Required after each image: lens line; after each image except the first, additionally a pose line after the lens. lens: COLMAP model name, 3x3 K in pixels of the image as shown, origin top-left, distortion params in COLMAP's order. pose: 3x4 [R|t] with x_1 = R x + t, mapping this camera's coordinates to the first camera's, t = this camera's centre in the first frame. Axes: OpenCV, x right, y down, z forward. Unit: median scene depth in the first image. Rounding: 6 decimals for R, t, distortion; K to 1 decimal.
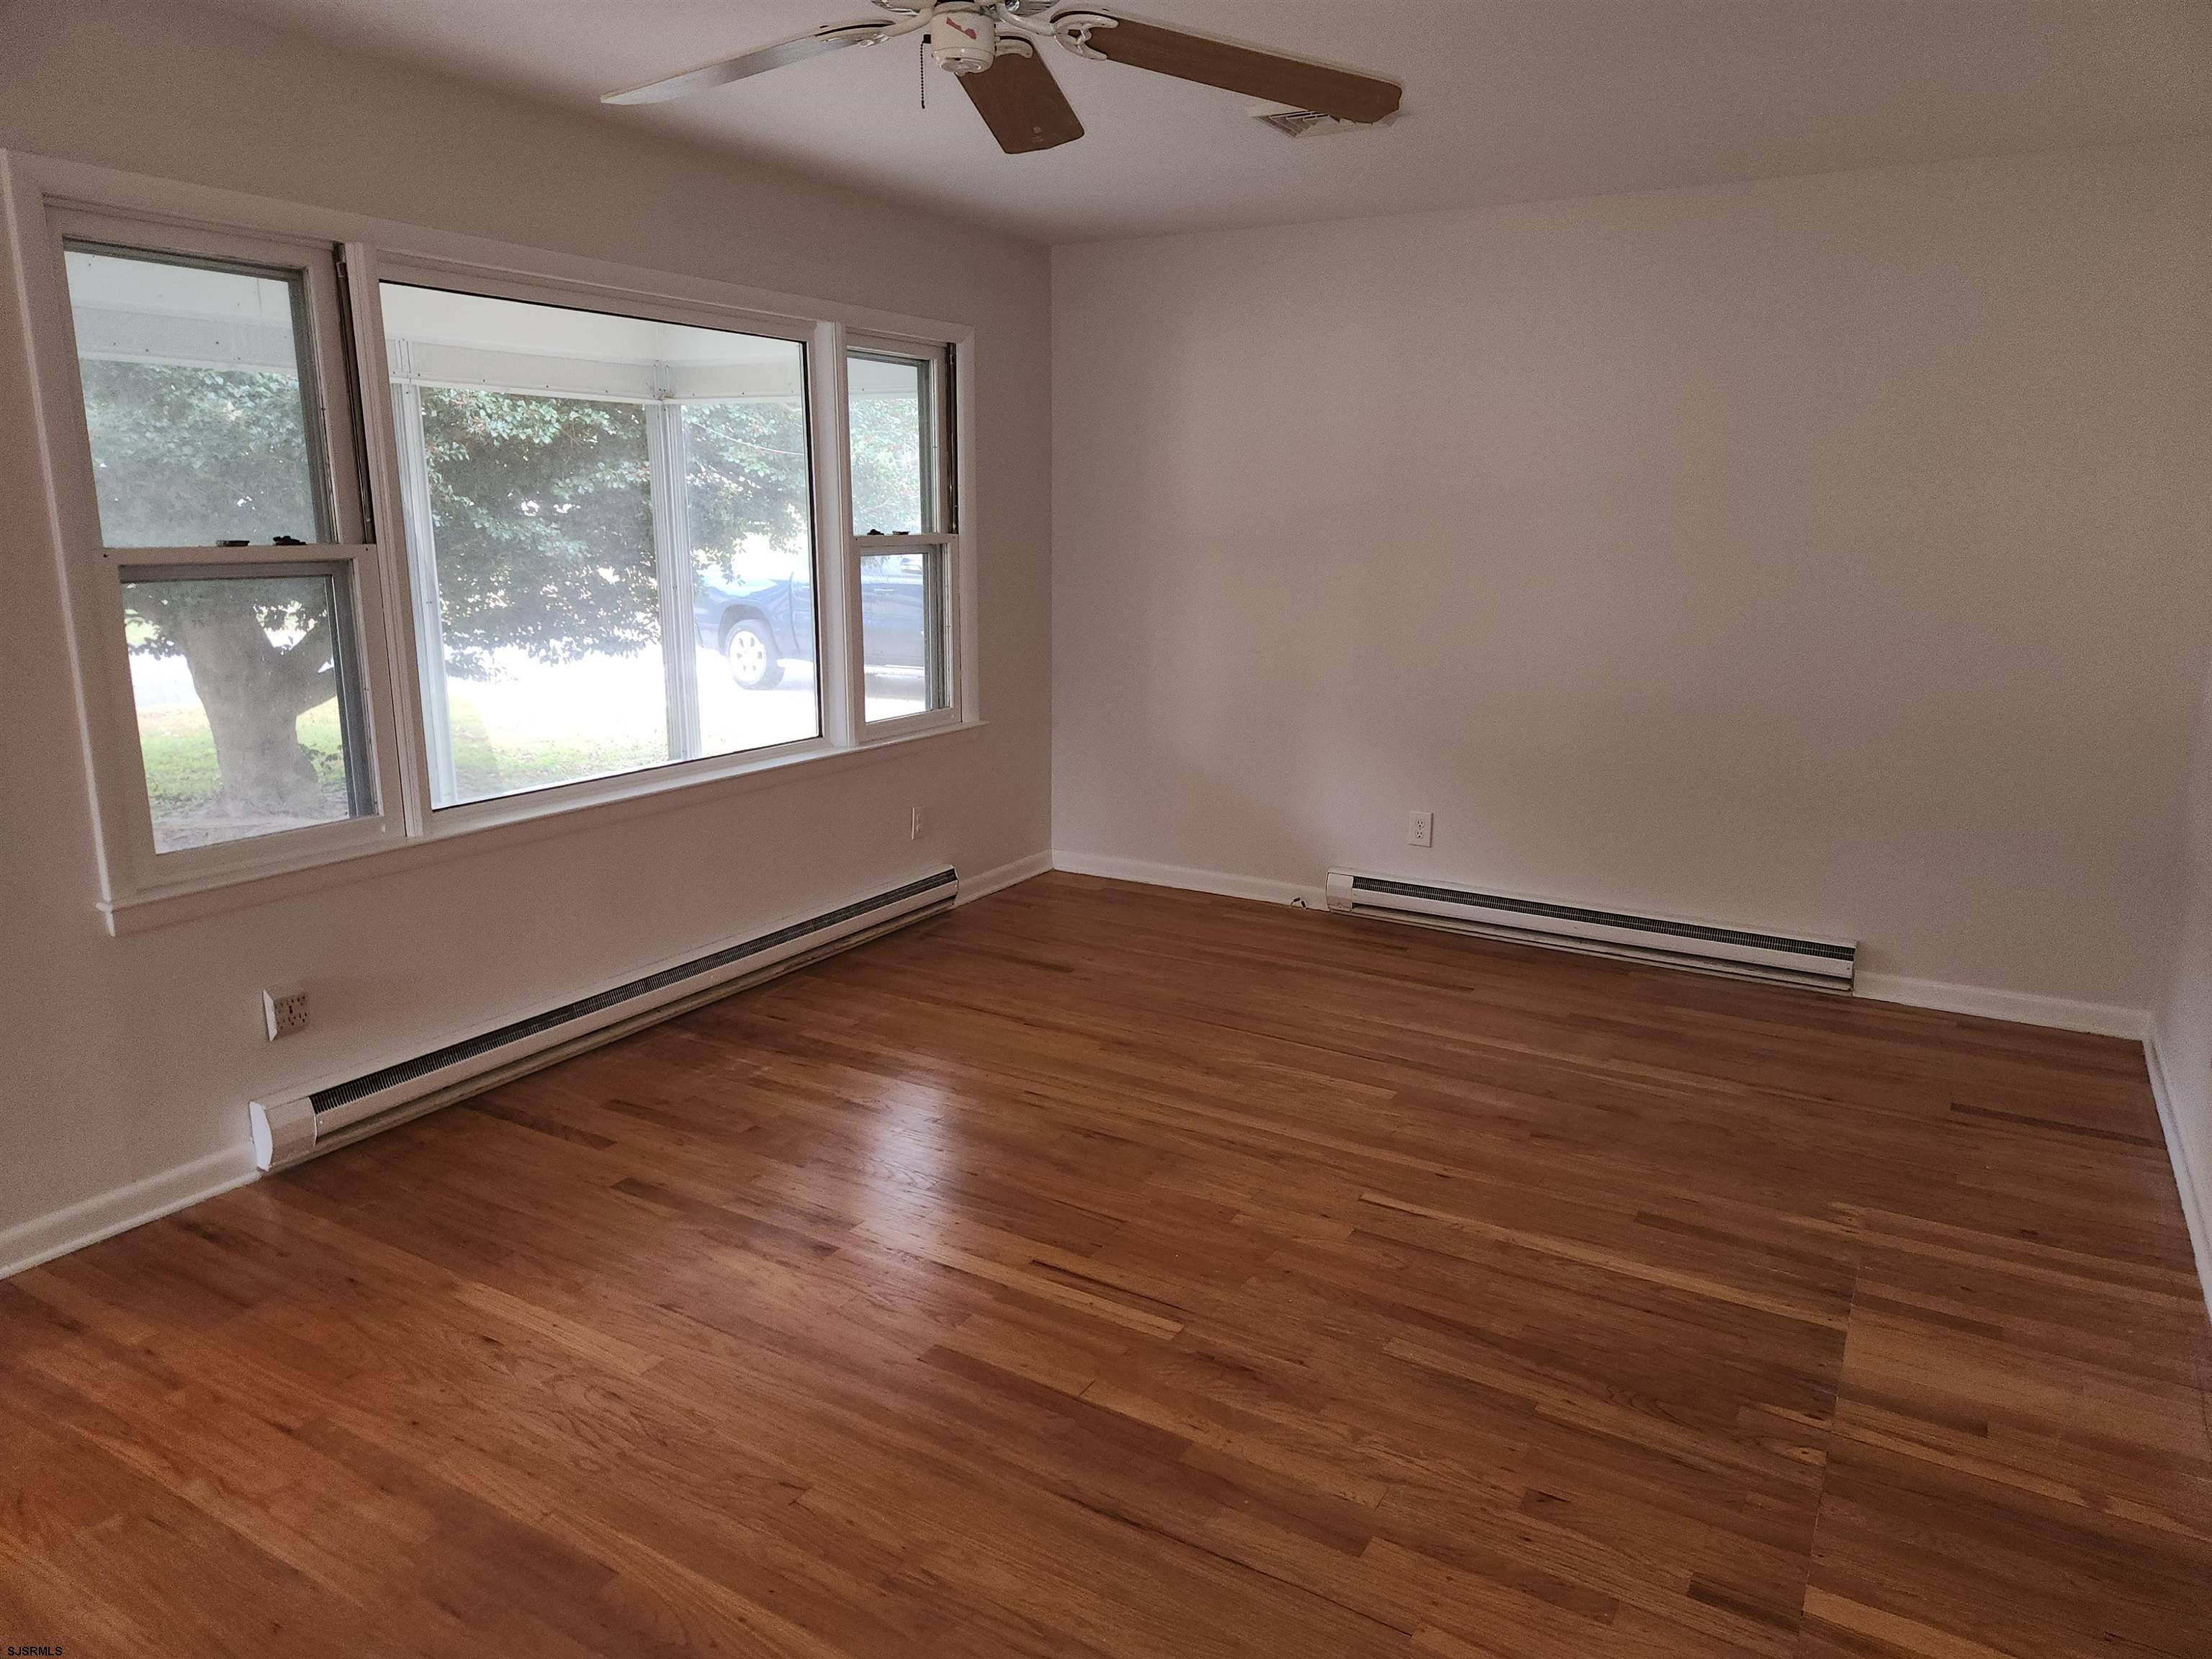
lens RADIAL K [[1460.5, 0, 1111.0], [0, 1460.5, 811.3], [0, 0, 1]] dist [0.049389, -0.008456]
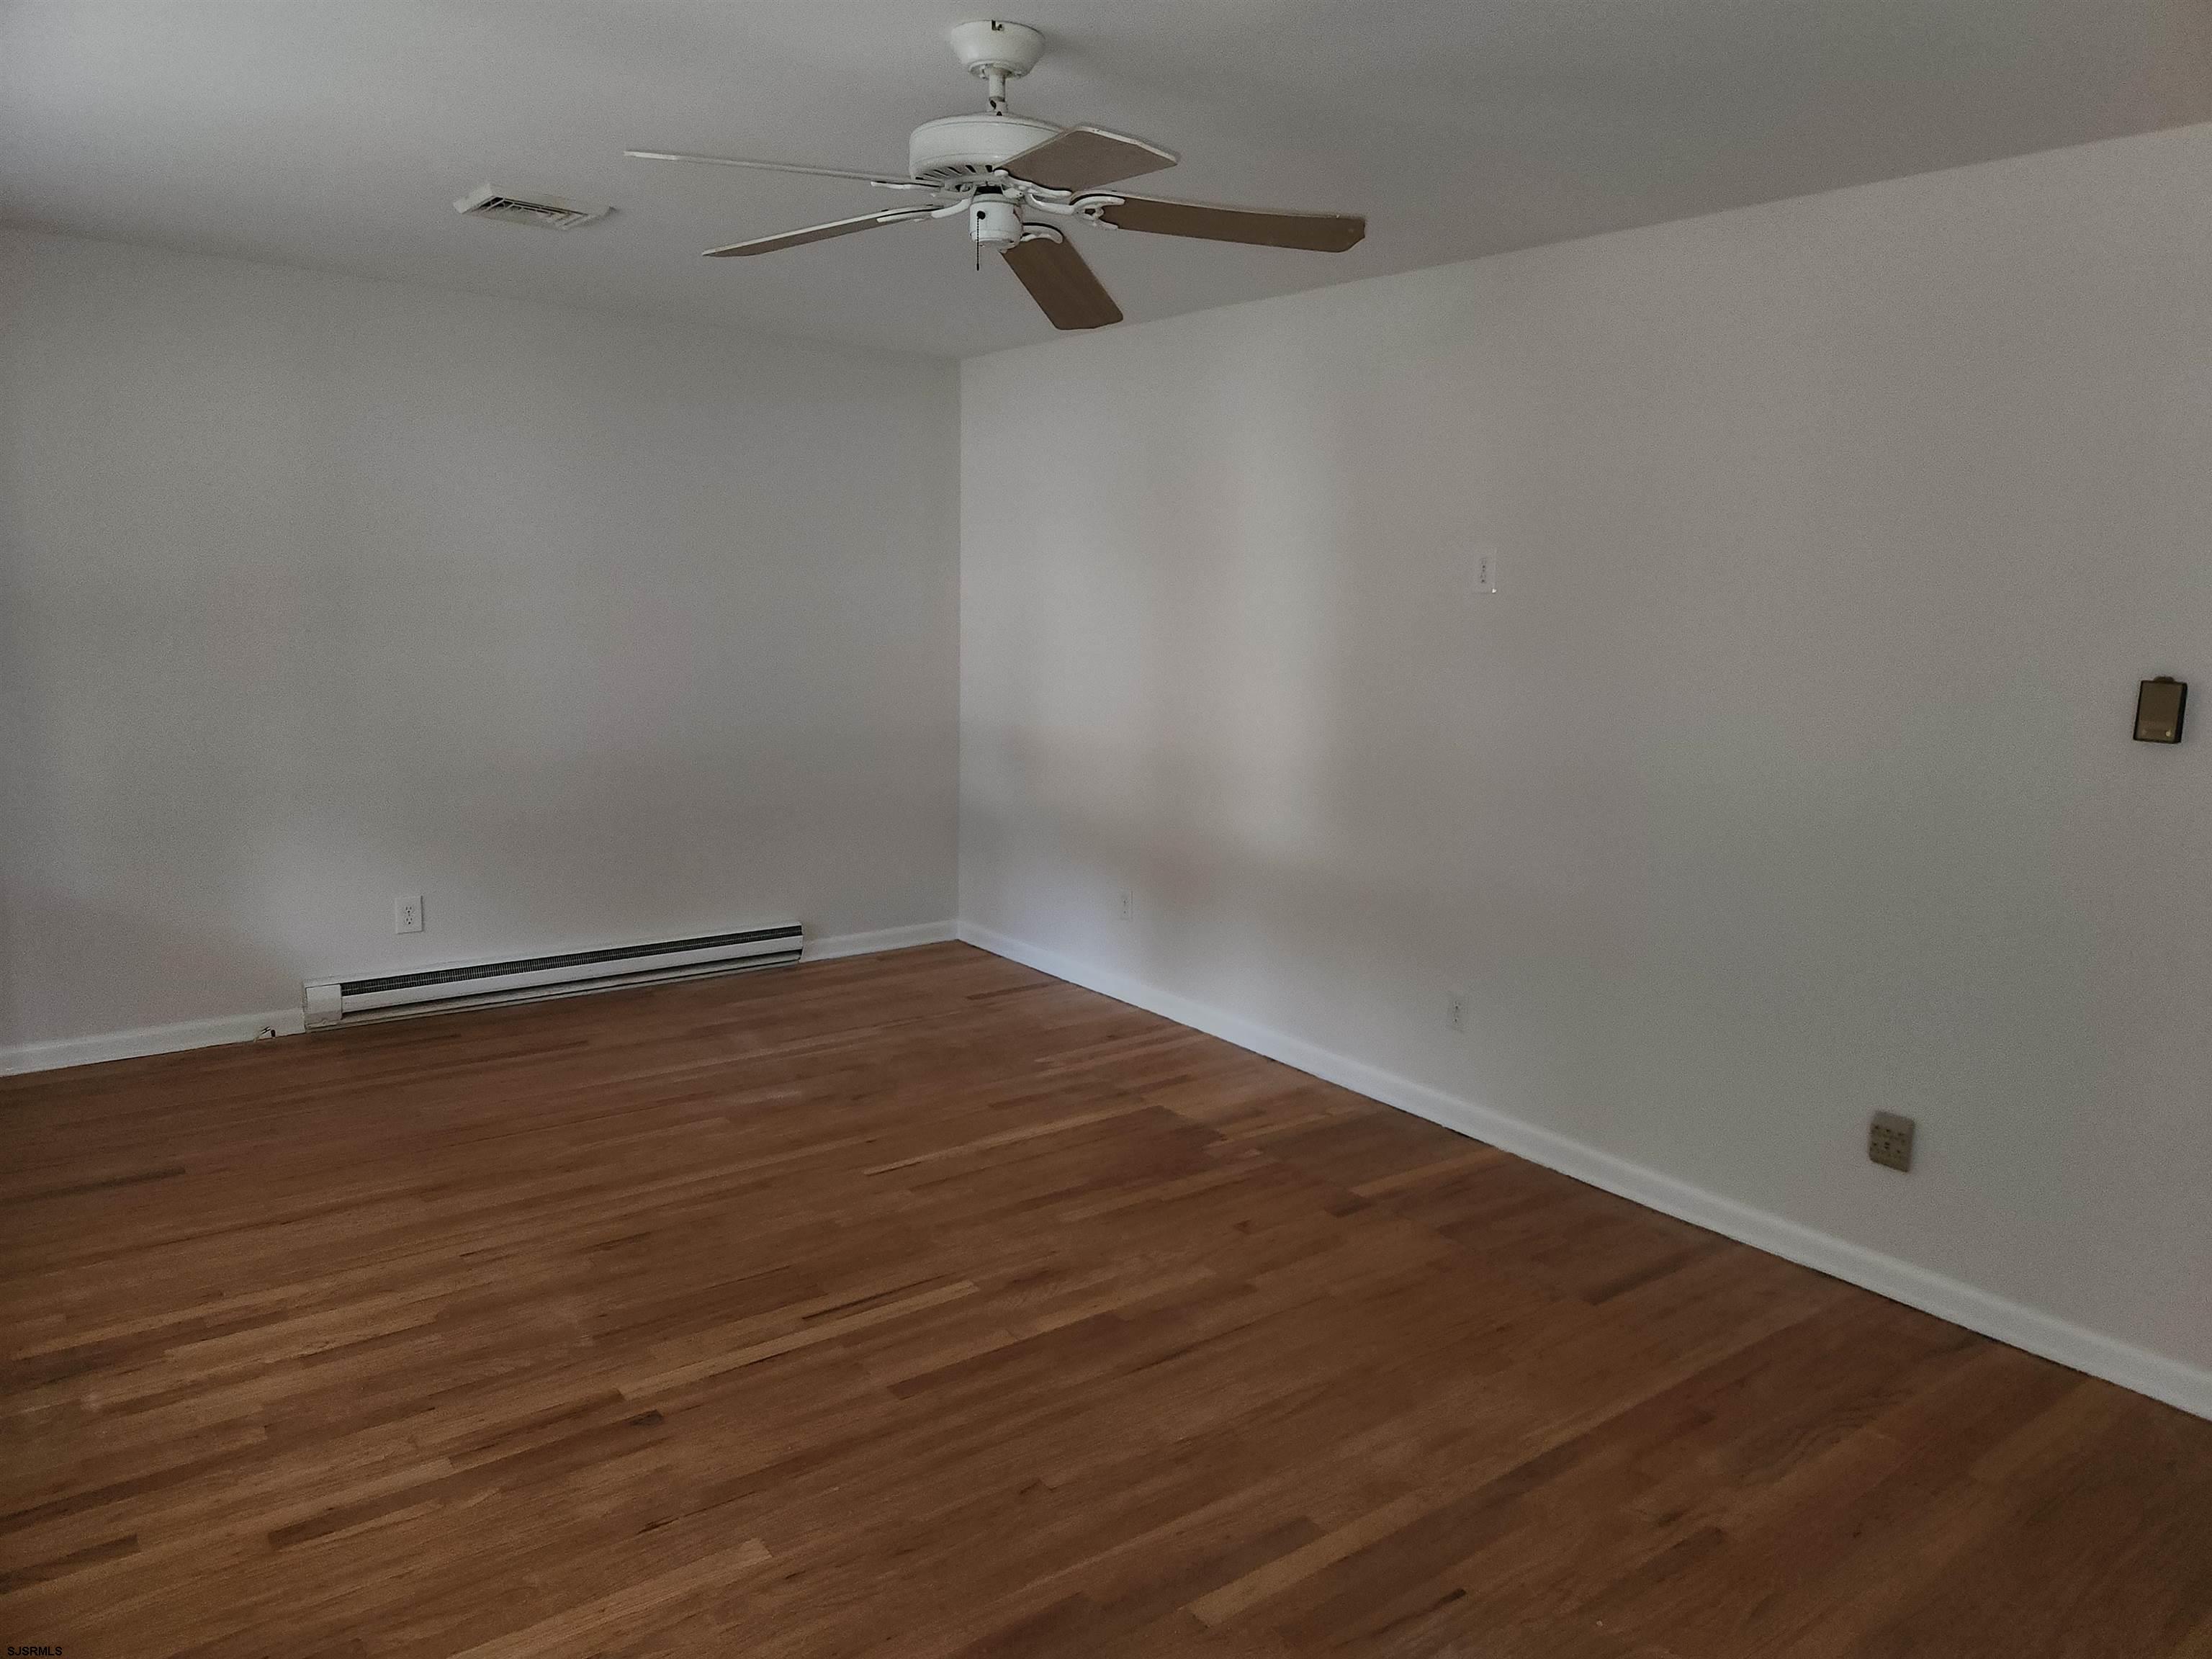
lens RADIAL K [[1460.5, 0, 1114.1], [0, 1460.5, 843.2], [0, 0, 1]] dist [0.049389, -0.008456]
pose [[0.387166, -0.156235, 0.908676, -0.843744], [0.173126, 0.980328, 0.094789, -0.080698], [-0.905610, 0.120616, 0.406598, 0.333139]]
